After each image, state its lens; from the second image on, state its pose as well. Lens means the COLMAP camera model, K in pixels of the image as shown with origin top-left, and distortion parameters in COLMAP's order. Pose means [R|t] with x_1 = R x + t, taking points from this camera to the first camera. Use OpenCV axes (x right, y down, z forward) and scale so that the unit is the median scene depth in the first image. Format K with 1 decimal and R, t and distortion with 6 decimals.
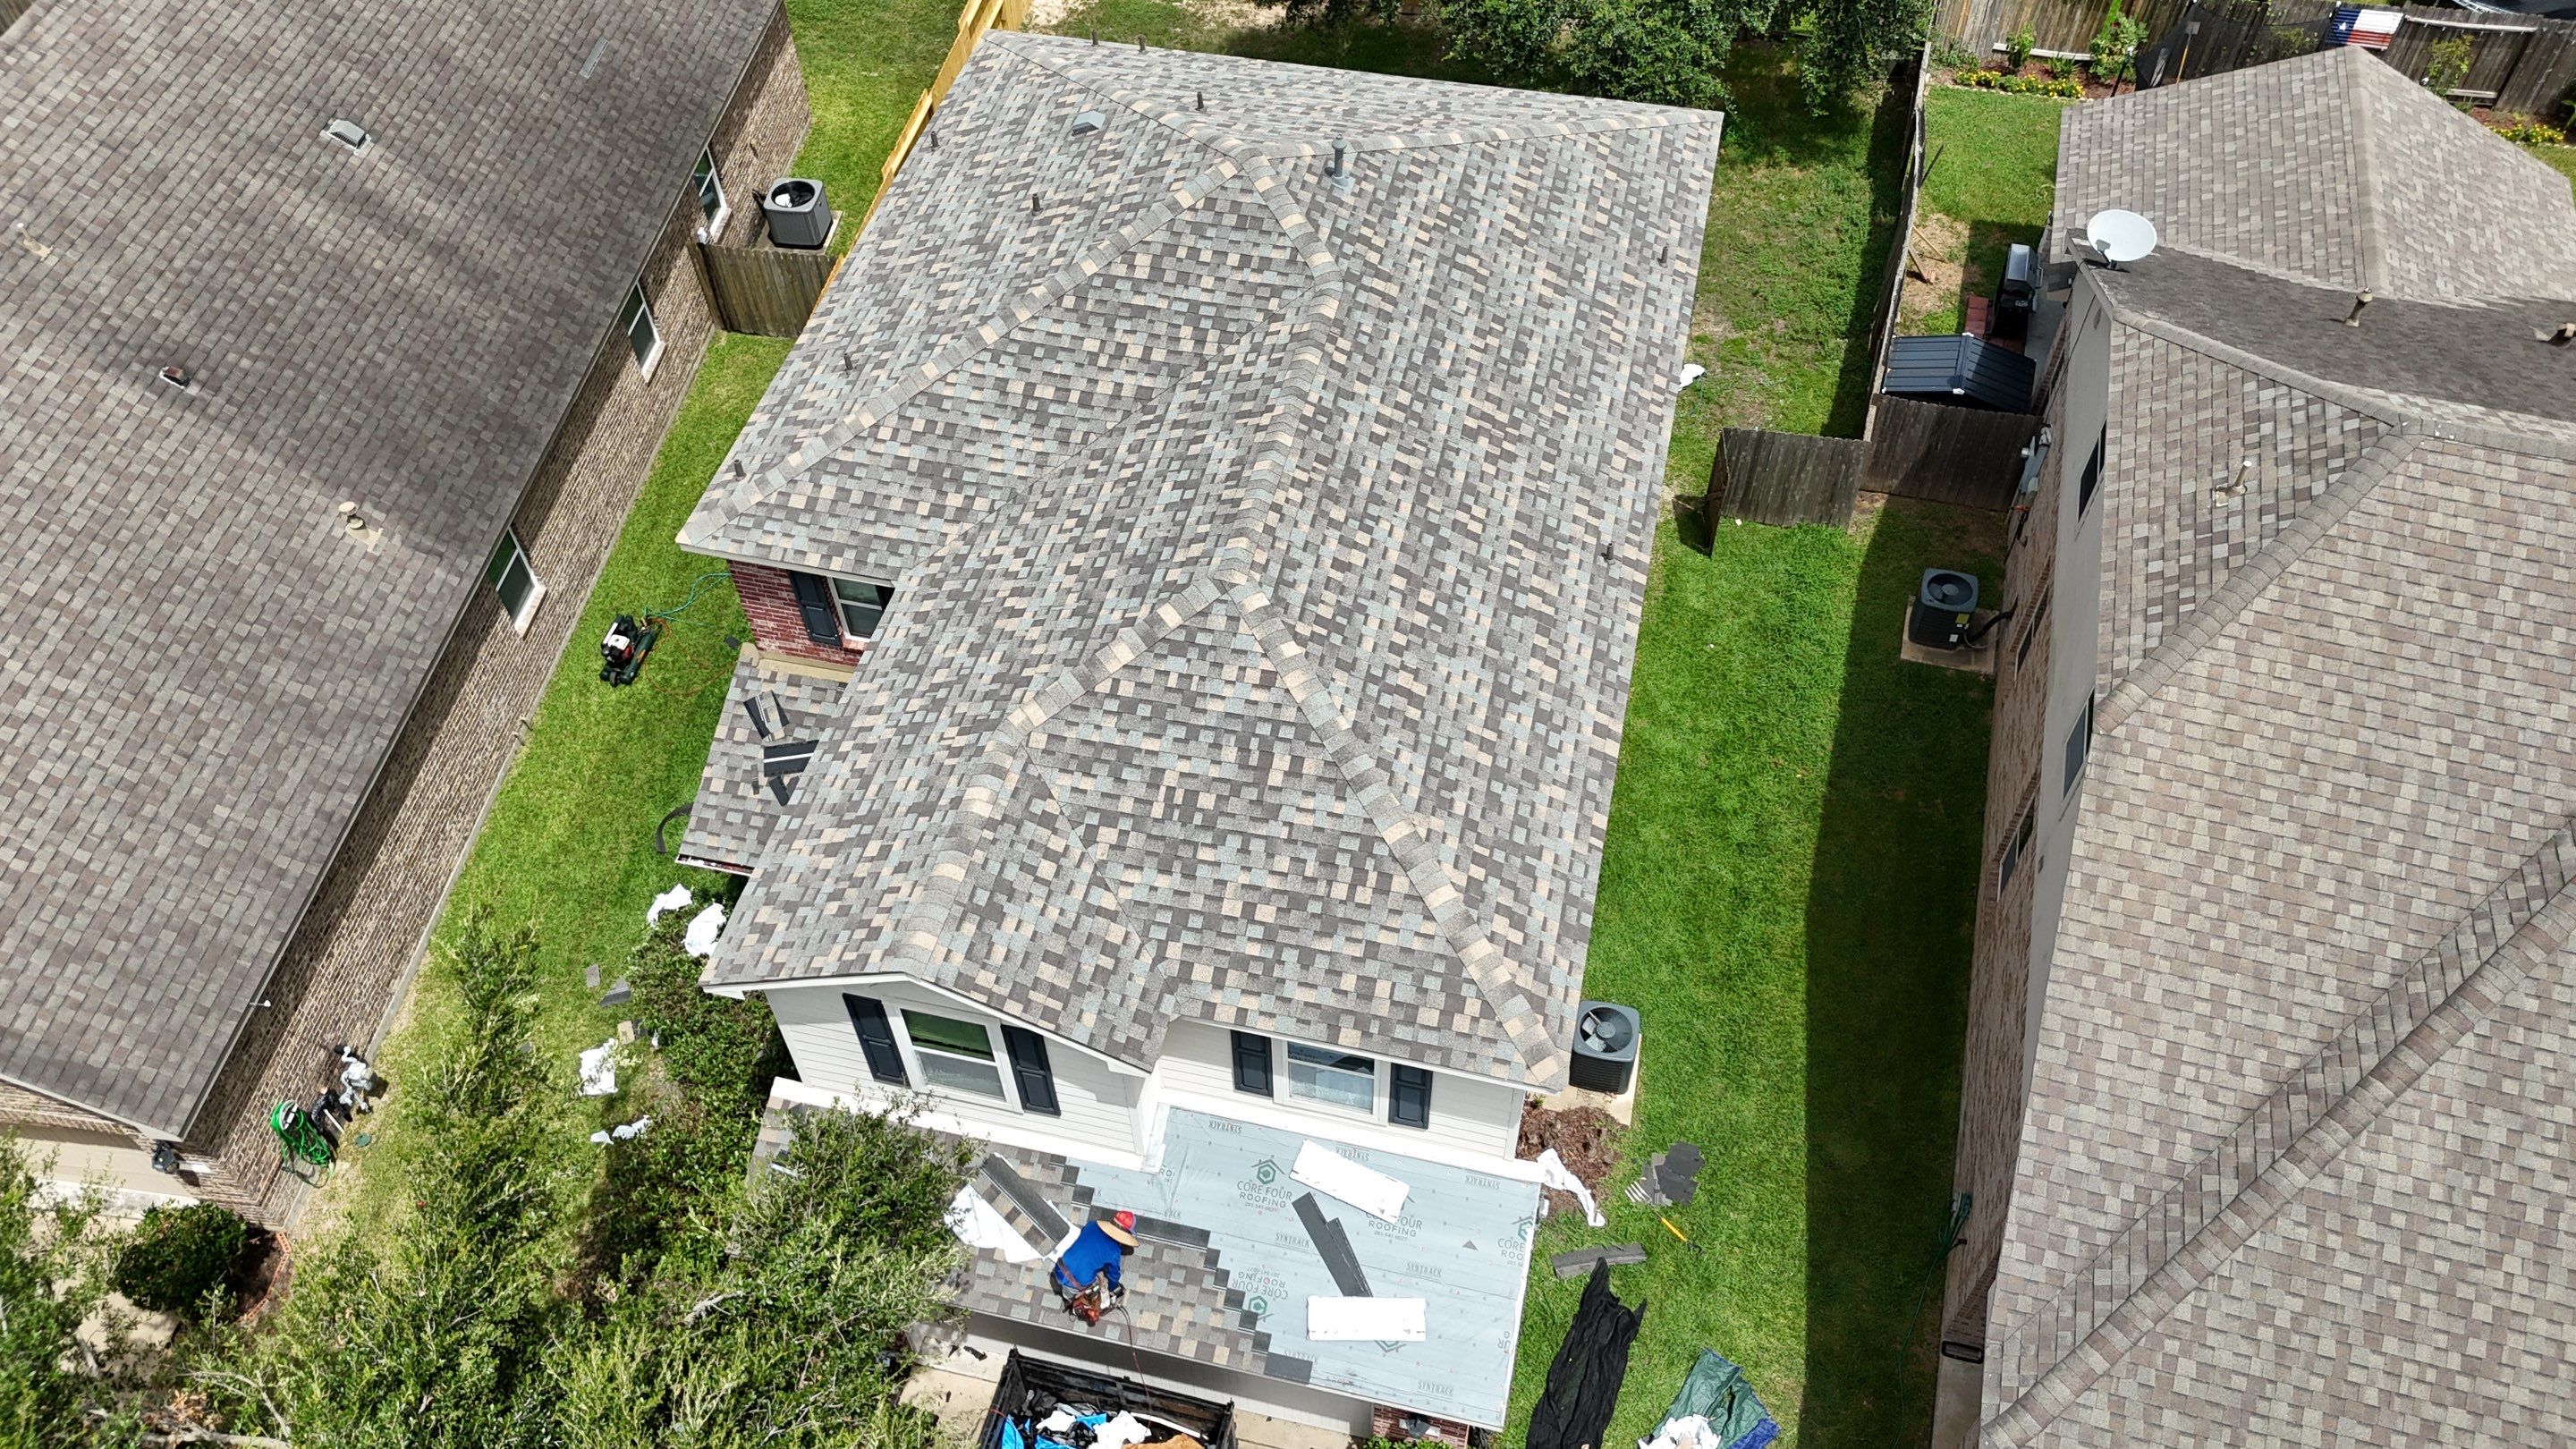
lens RADIAL K [[1857.7, 0, 1279.3], [0, 1857.7, 736.7], [0, 0, 1]] dist [0.243487, -0.652289]
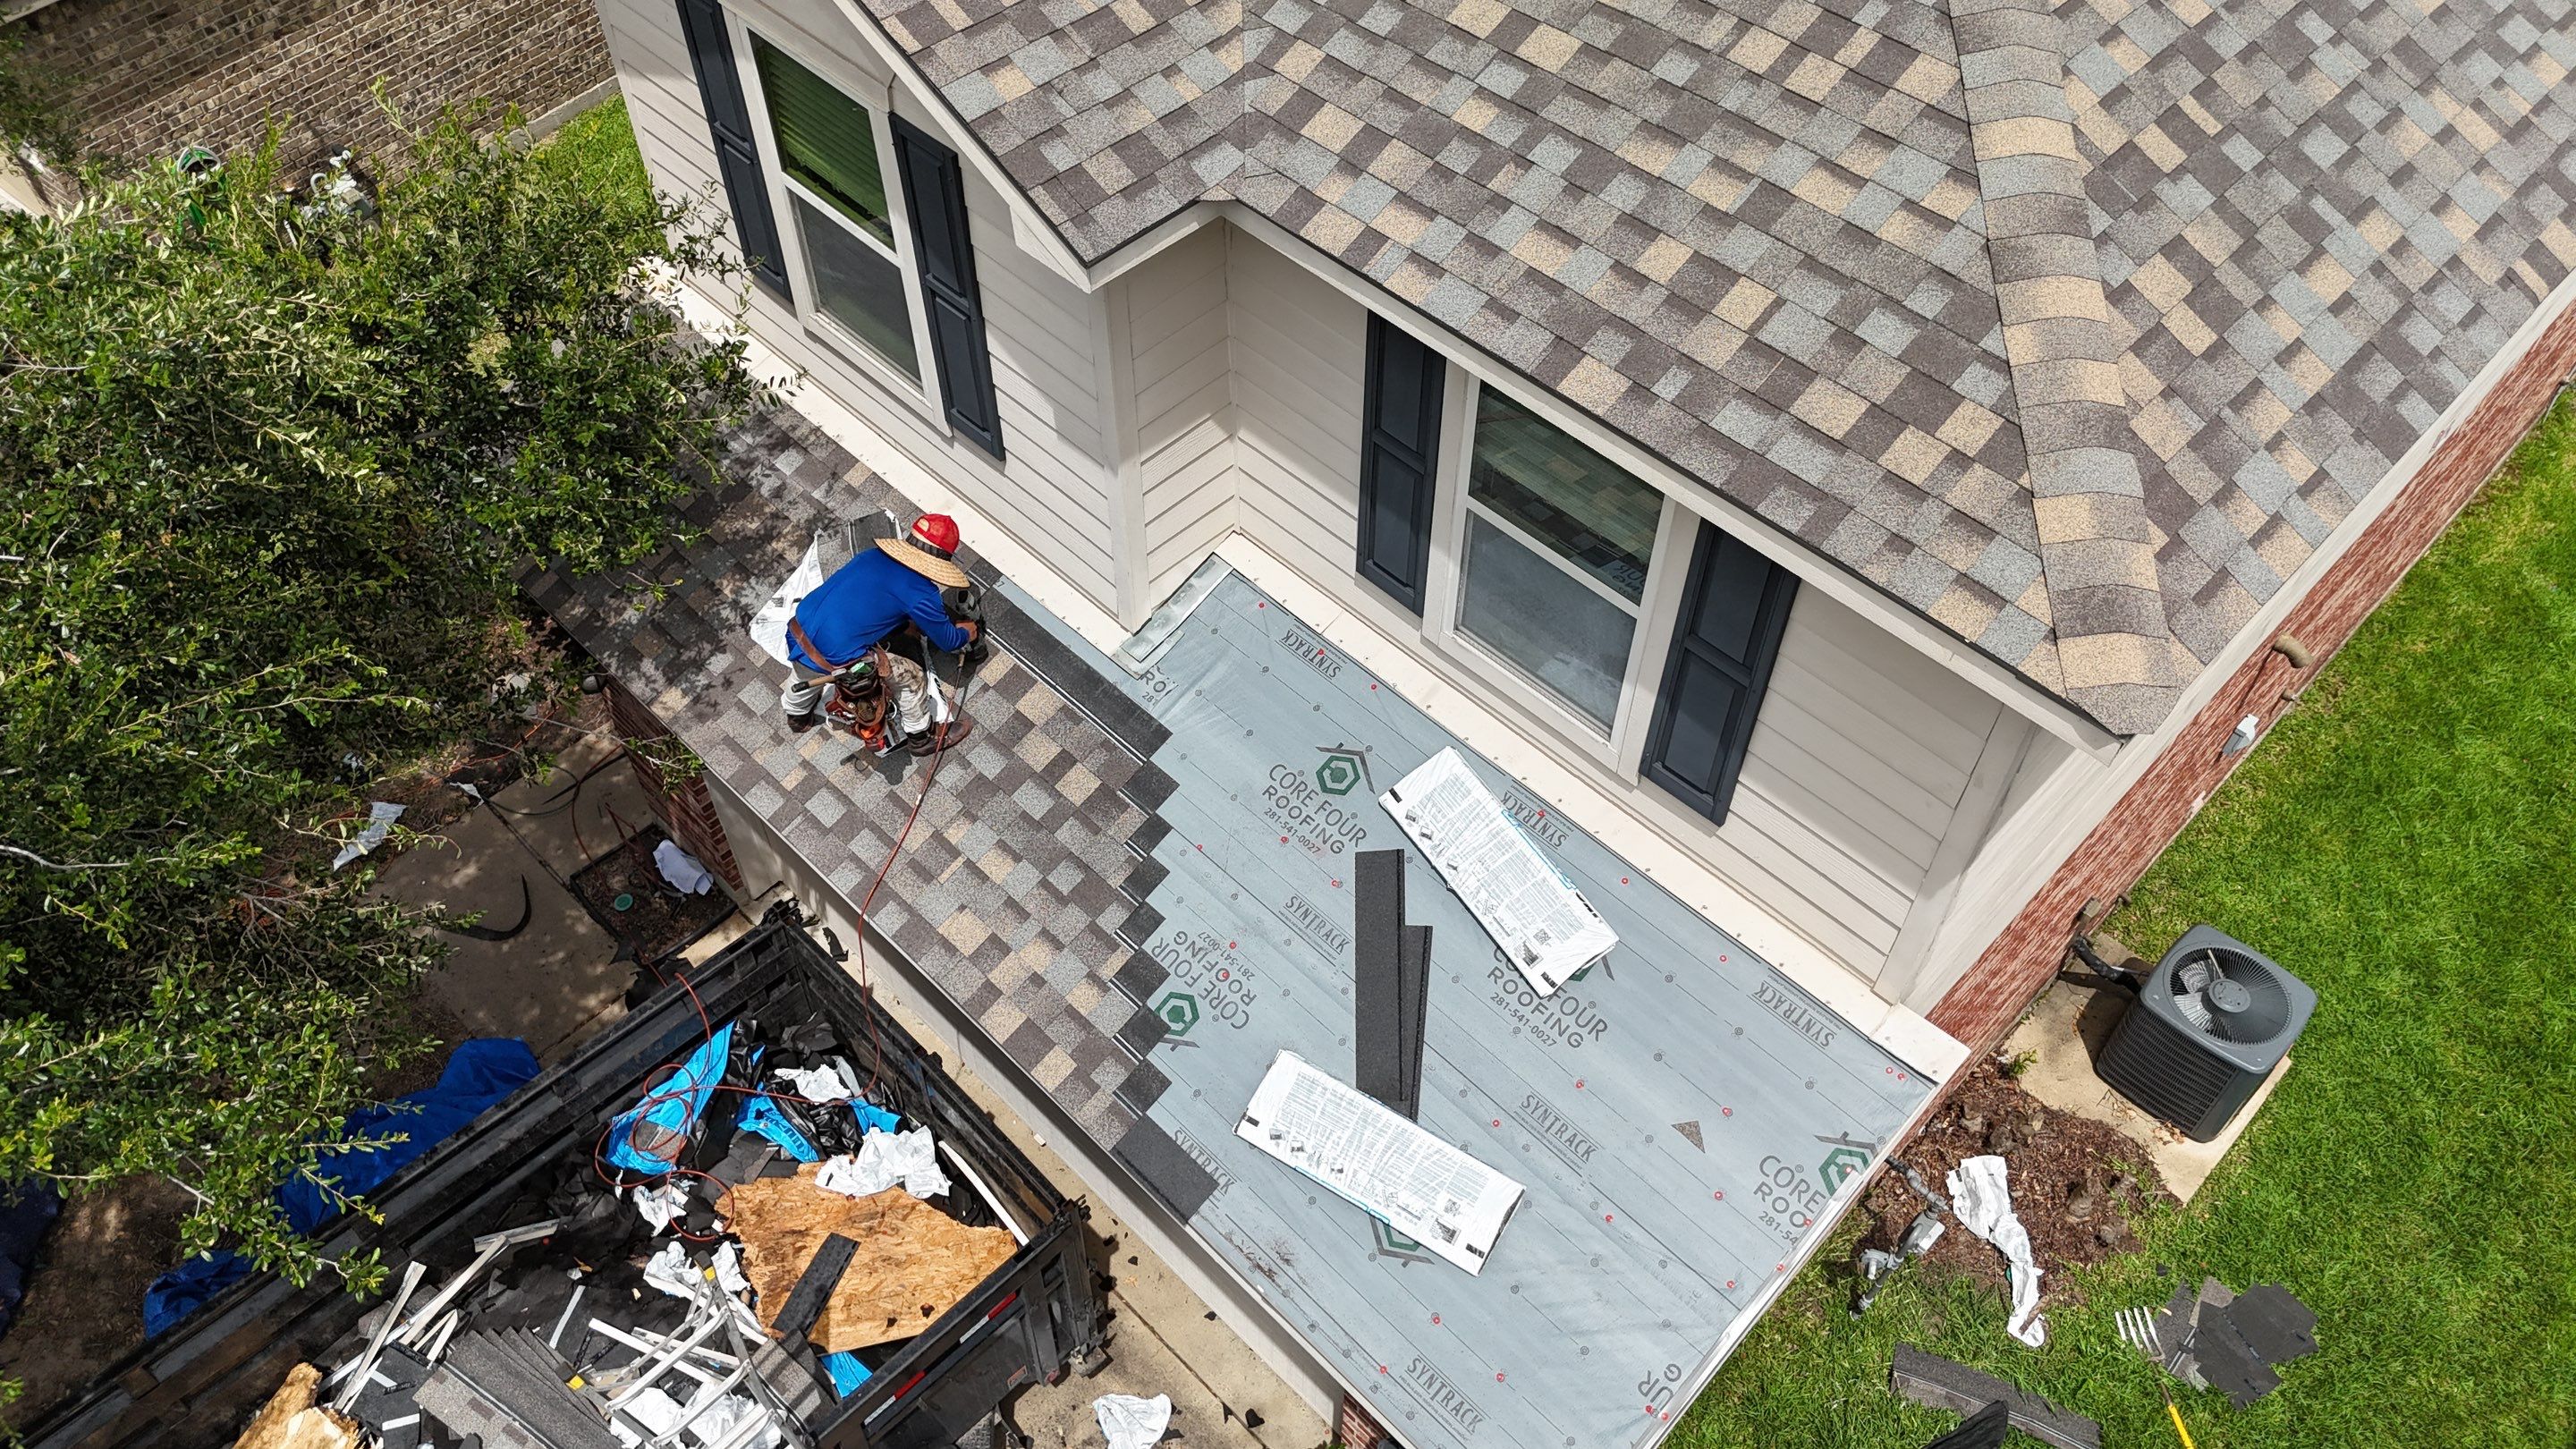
lens RADIAL K [[1903.4, 0, 1296.4], [0, 1903.4, 708.9], [0, 0, 1]] dist [0.089054, -0.092087]
pose [[0.856401, 0.418103, -0.302931, 0.115588], [-0.420612, 0.905234, 0.060305, 0.202051], [0.299437, 0.075771, 0.951102, 0.592445]]
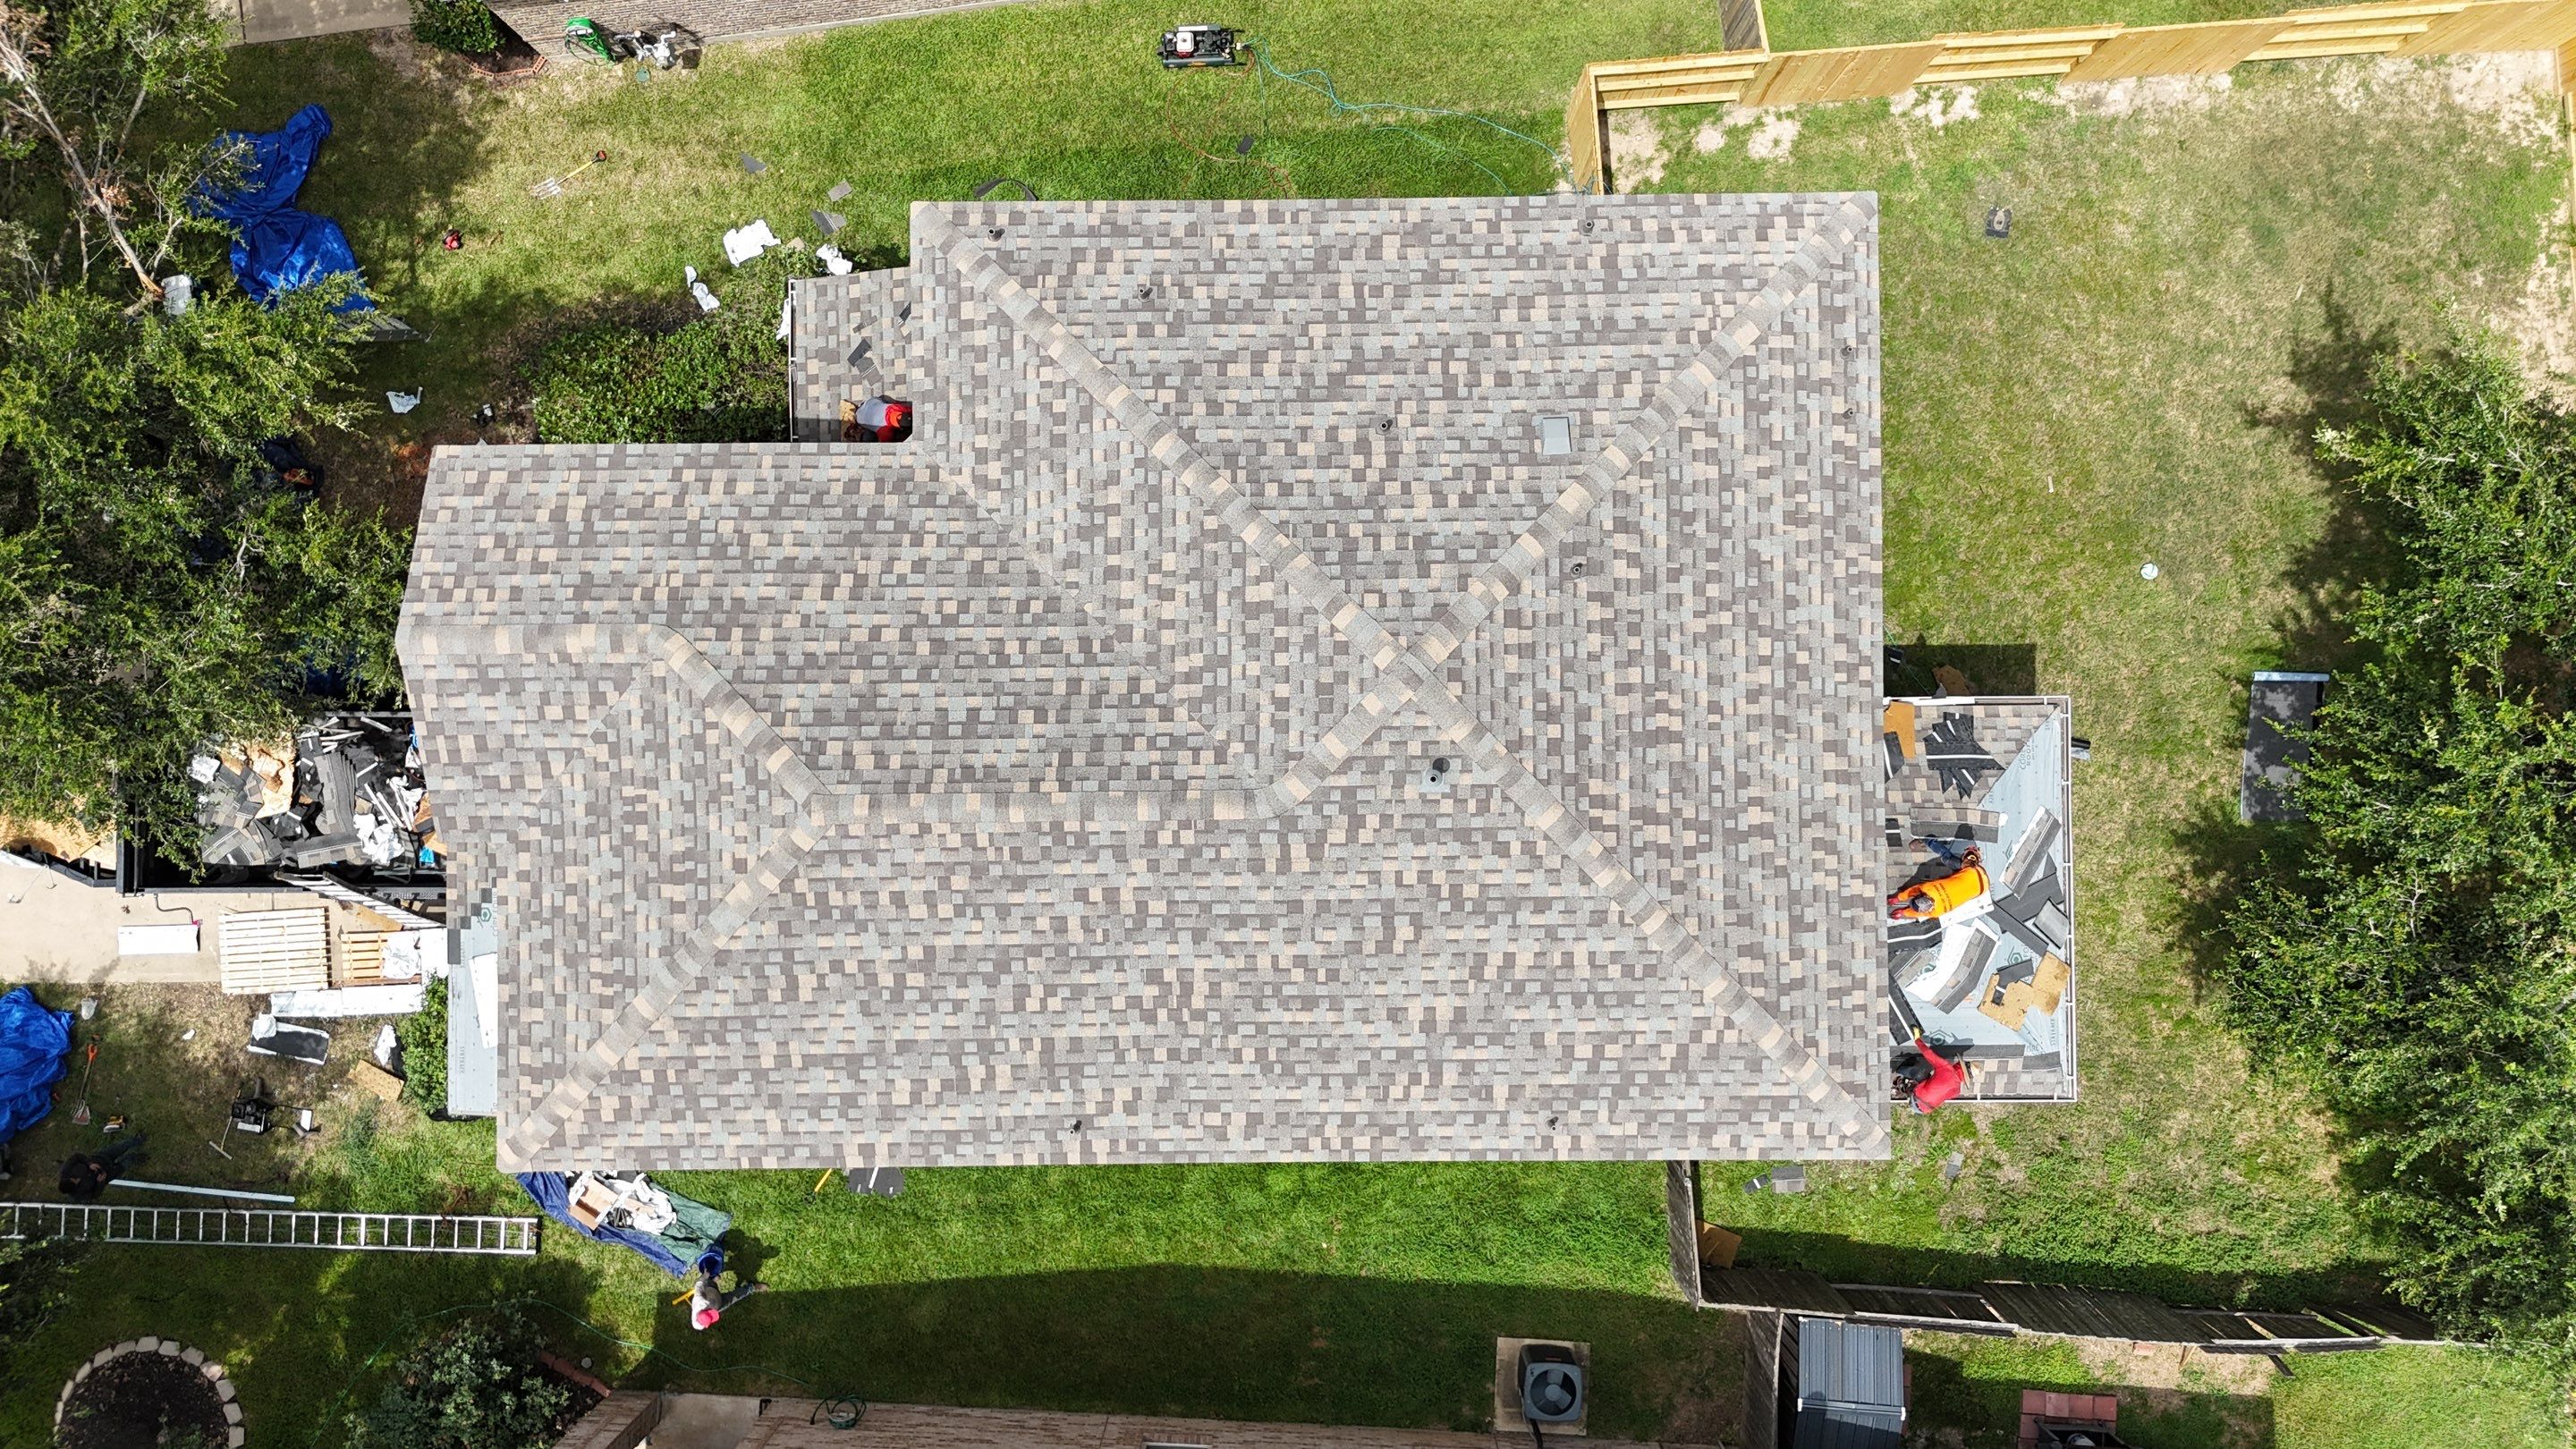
lens RADIAL K [[1903.4, 0, 1296.4], [0, 1903.4, 708.9], [0, 0, 1]] dist [0.089054, -0.092087]
pose [[0.241401, 0.970382, 0.009196, -0.026315], [-0.757972, 0.182625, 0.626200, -0.965437], [0.605974, -0.158135, 0.779608, 0.338547]]
